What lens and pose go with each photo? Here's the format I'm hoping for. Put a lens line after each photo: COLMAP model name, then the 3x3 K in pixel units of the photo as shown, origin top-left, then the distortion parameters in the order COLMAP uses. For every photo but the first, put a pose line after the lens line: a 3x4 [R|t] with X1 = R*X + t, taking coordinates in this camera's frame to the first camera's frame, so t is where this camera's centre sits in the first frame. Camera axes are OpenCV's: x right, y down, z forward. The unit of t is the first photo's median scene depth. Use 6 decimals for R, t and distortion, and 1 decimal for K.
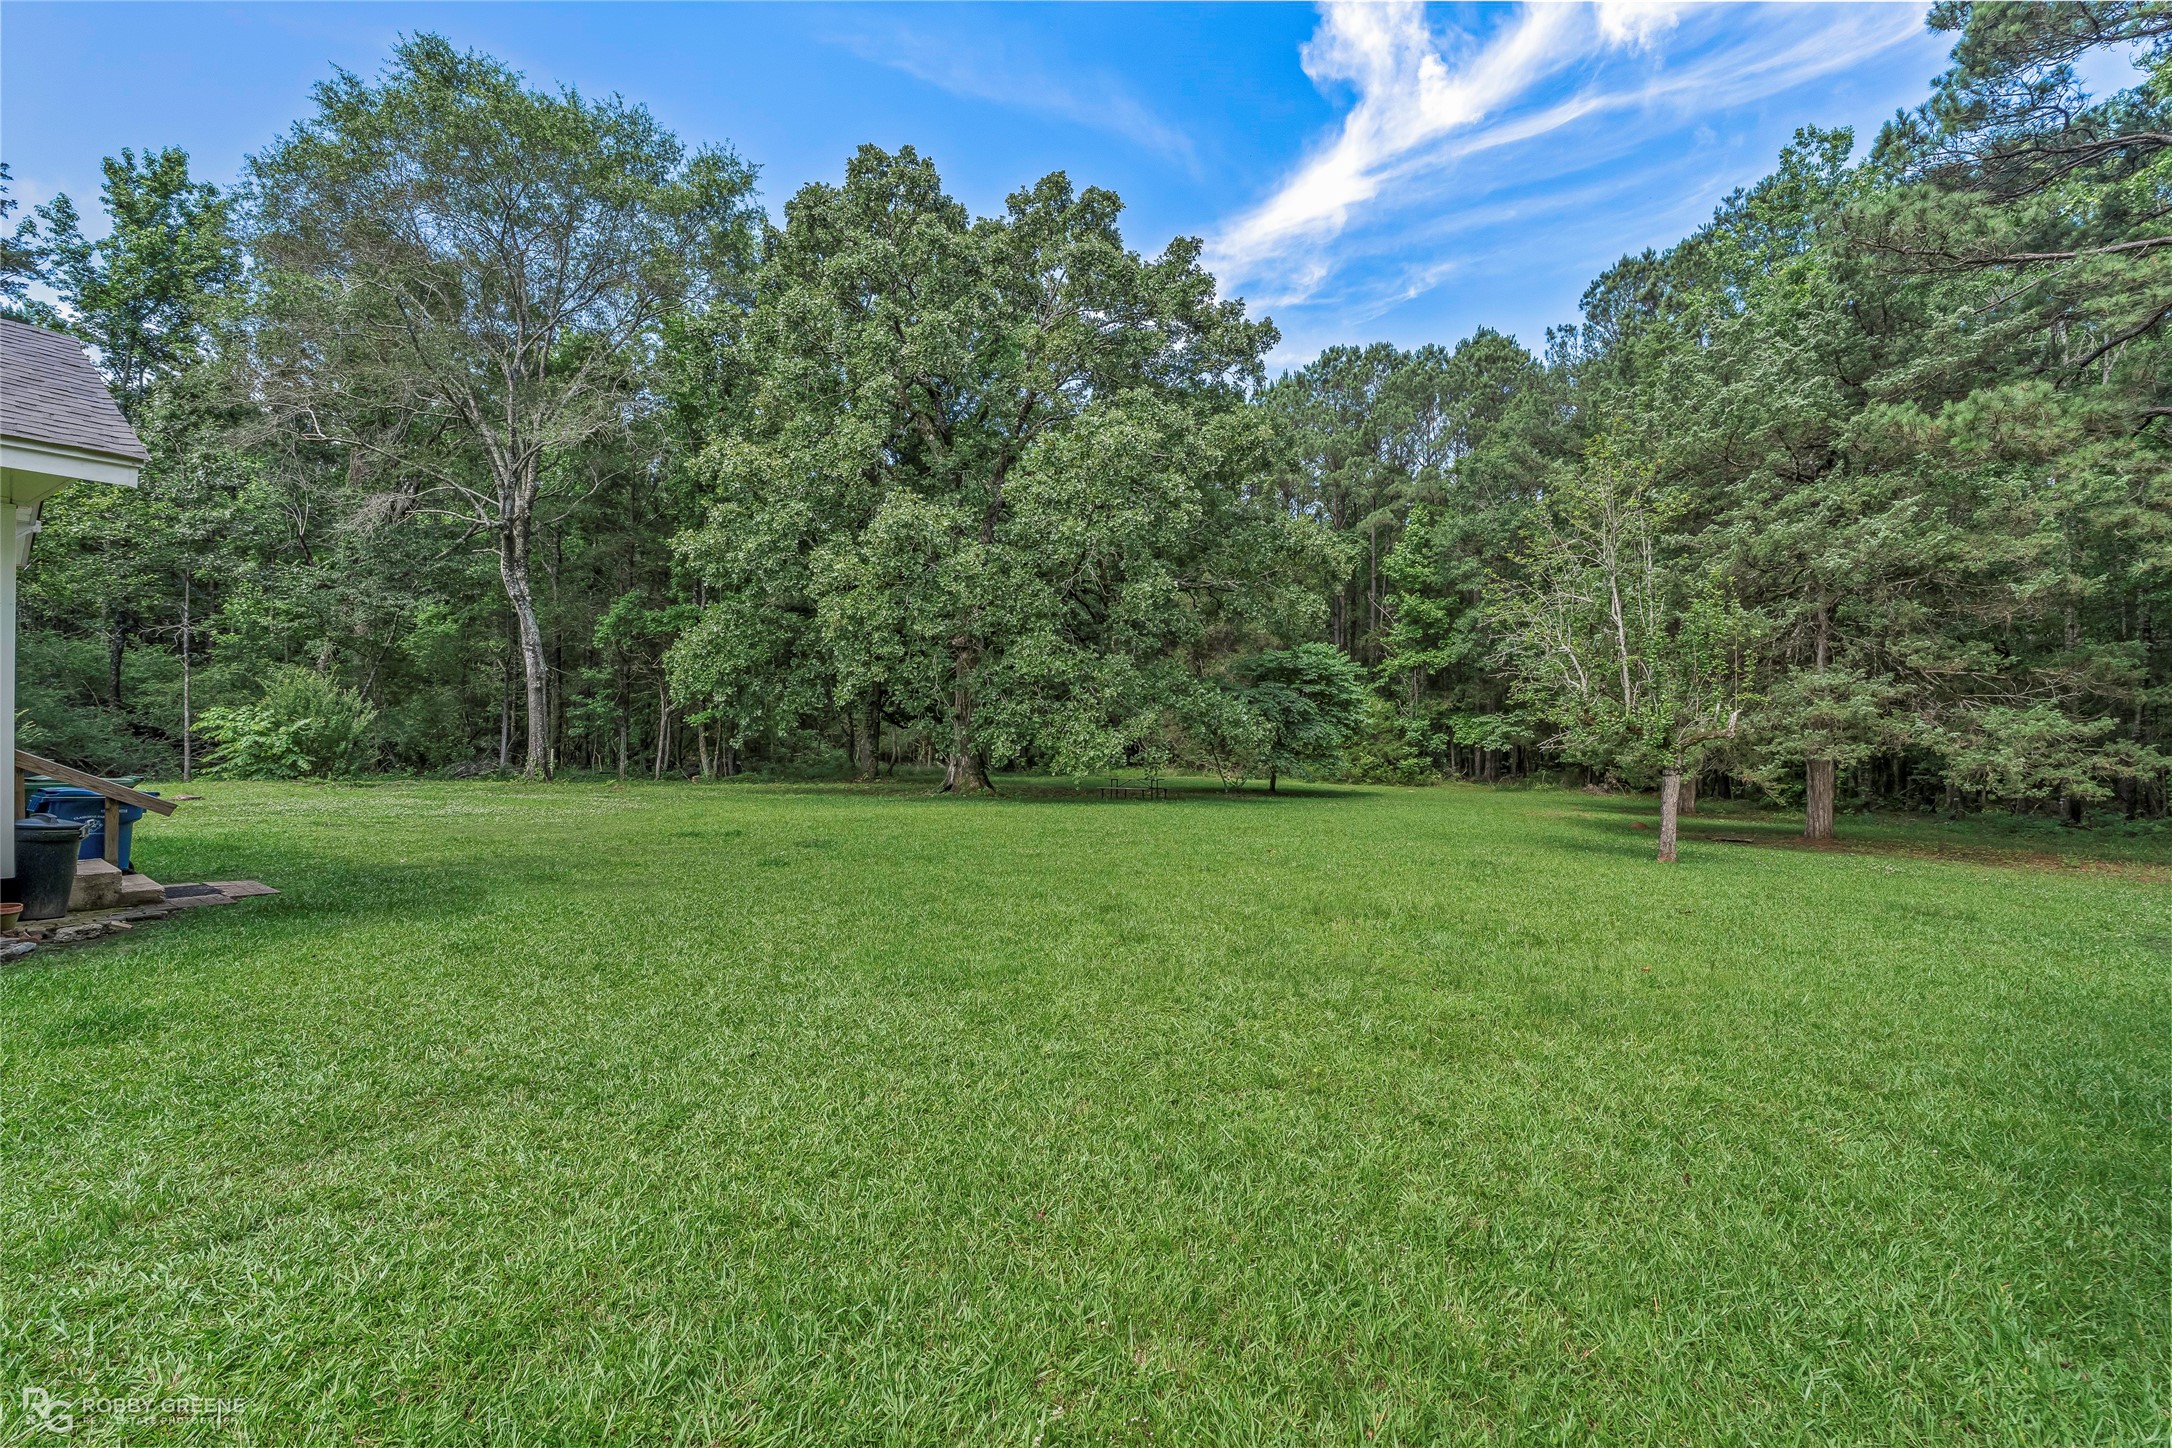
lens RADIAL K [[976.8, 0, 1088.1], [0, 976.8, 715.2], [0, 0, 1]] dist [0.000373, 0.000412]
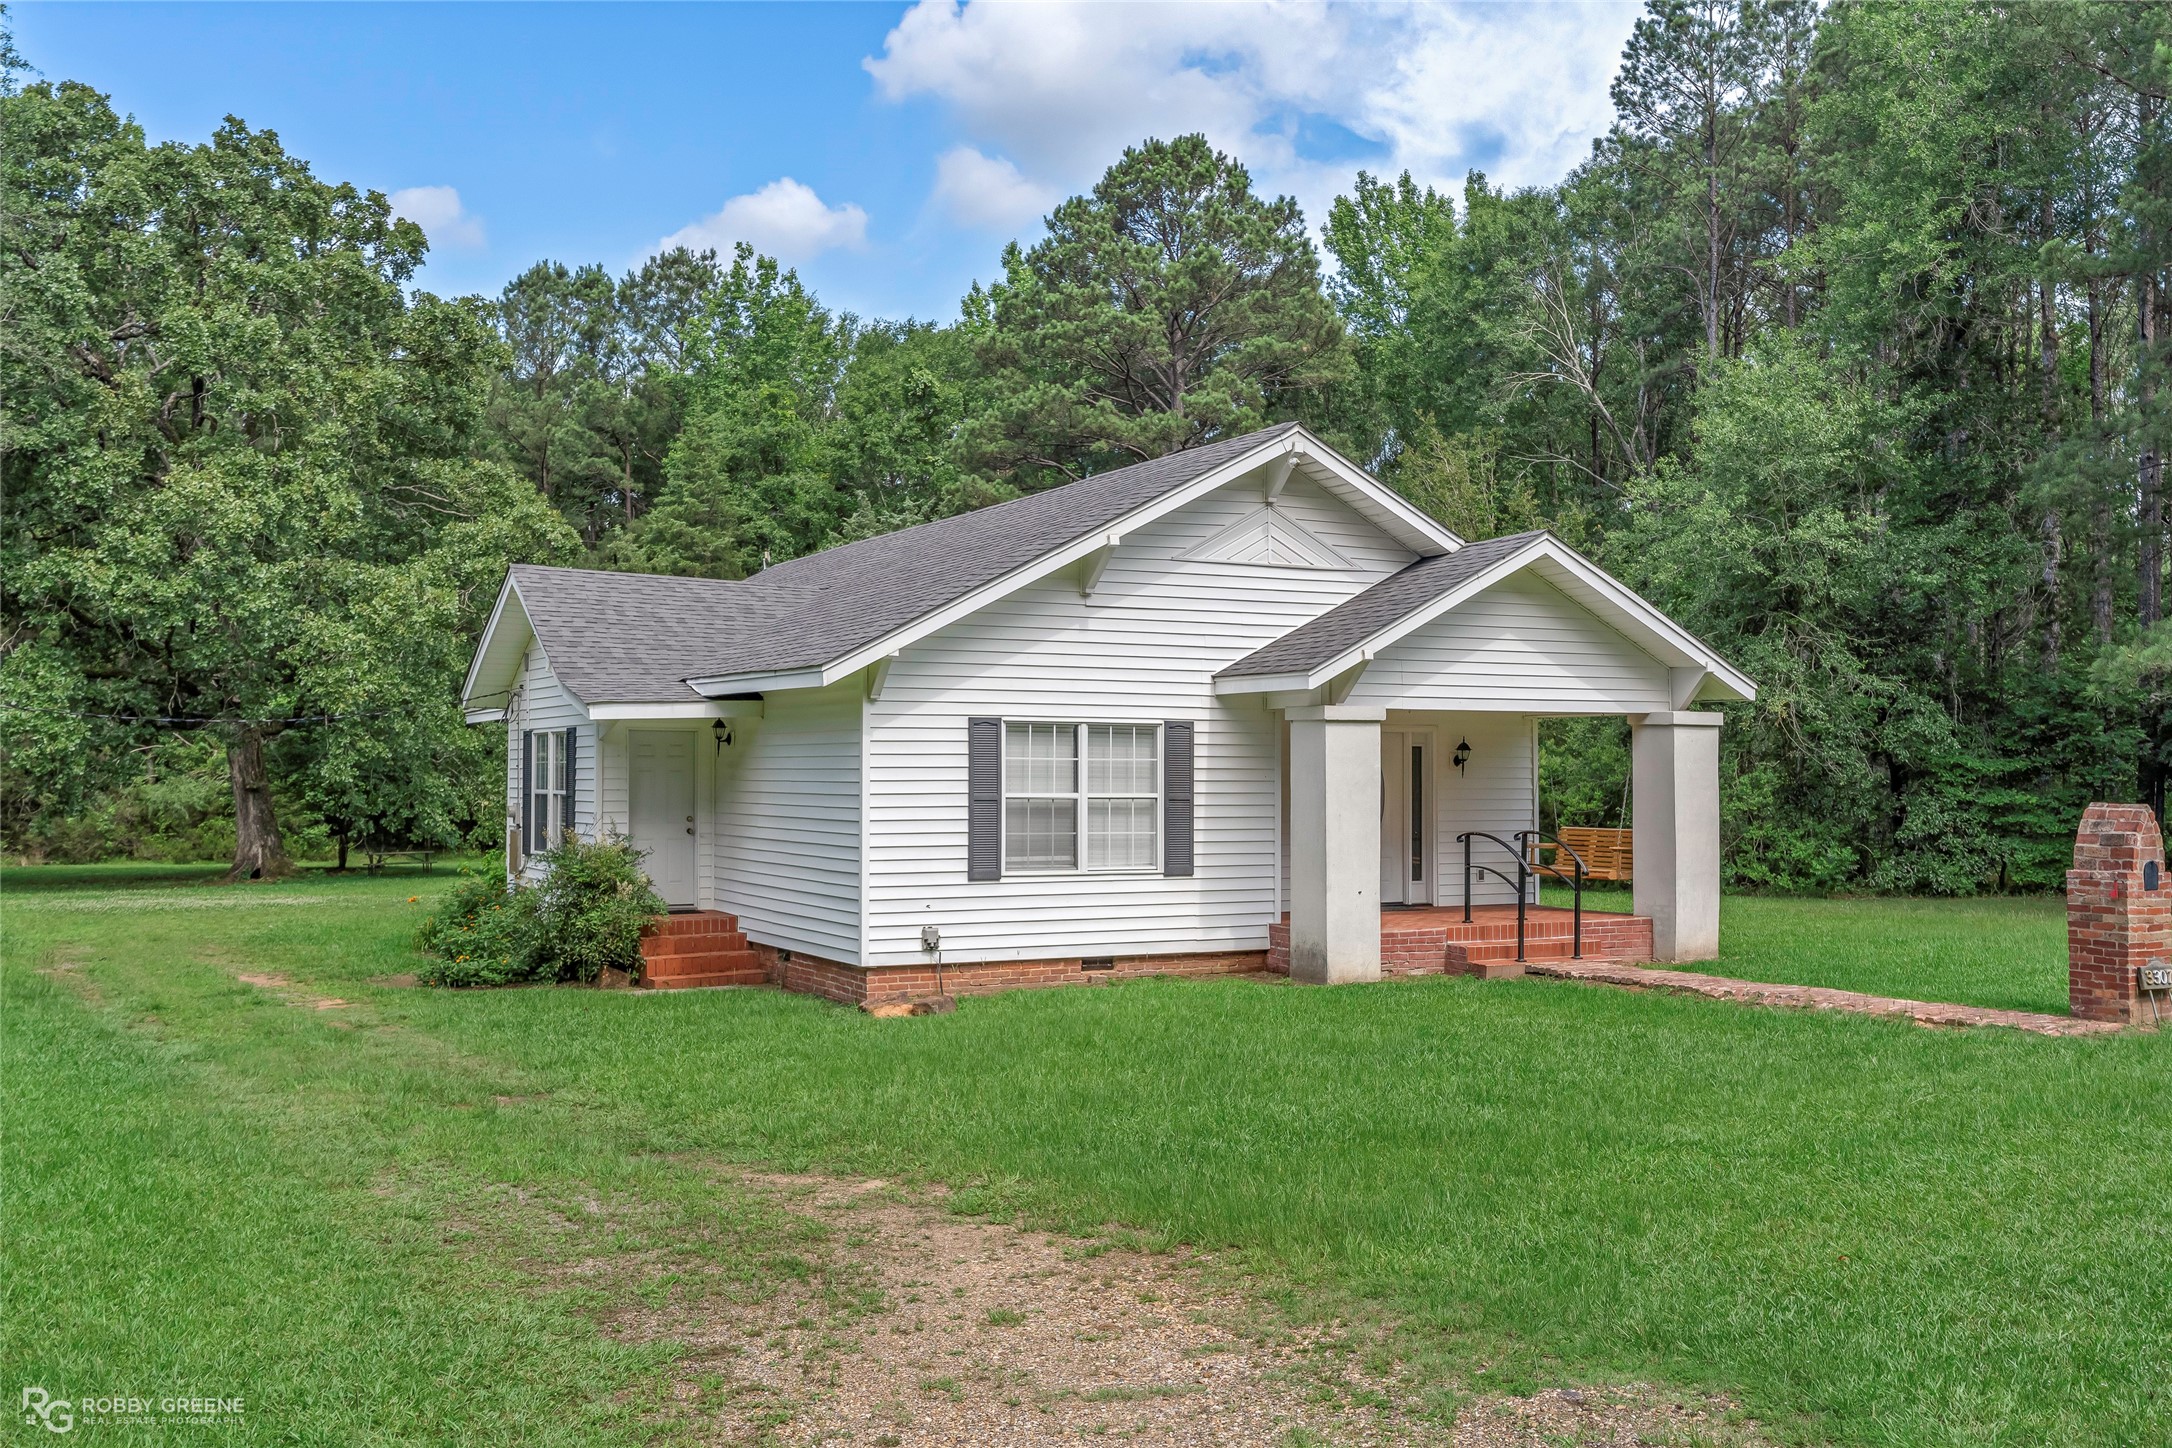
lens RADIAL K [[1988.3, 0, 1086.0], [0, 1988.3, 724.0], [0, 0, 1]] dist [0.010245, 0.007542]
pose [[0.431292, 0.013957, 0.902105, -0.881123], [-0.010158, 0.999892, -0.010614, -0.028435], [-0.902155, -0.004586, 0.431387, -0.254581]]
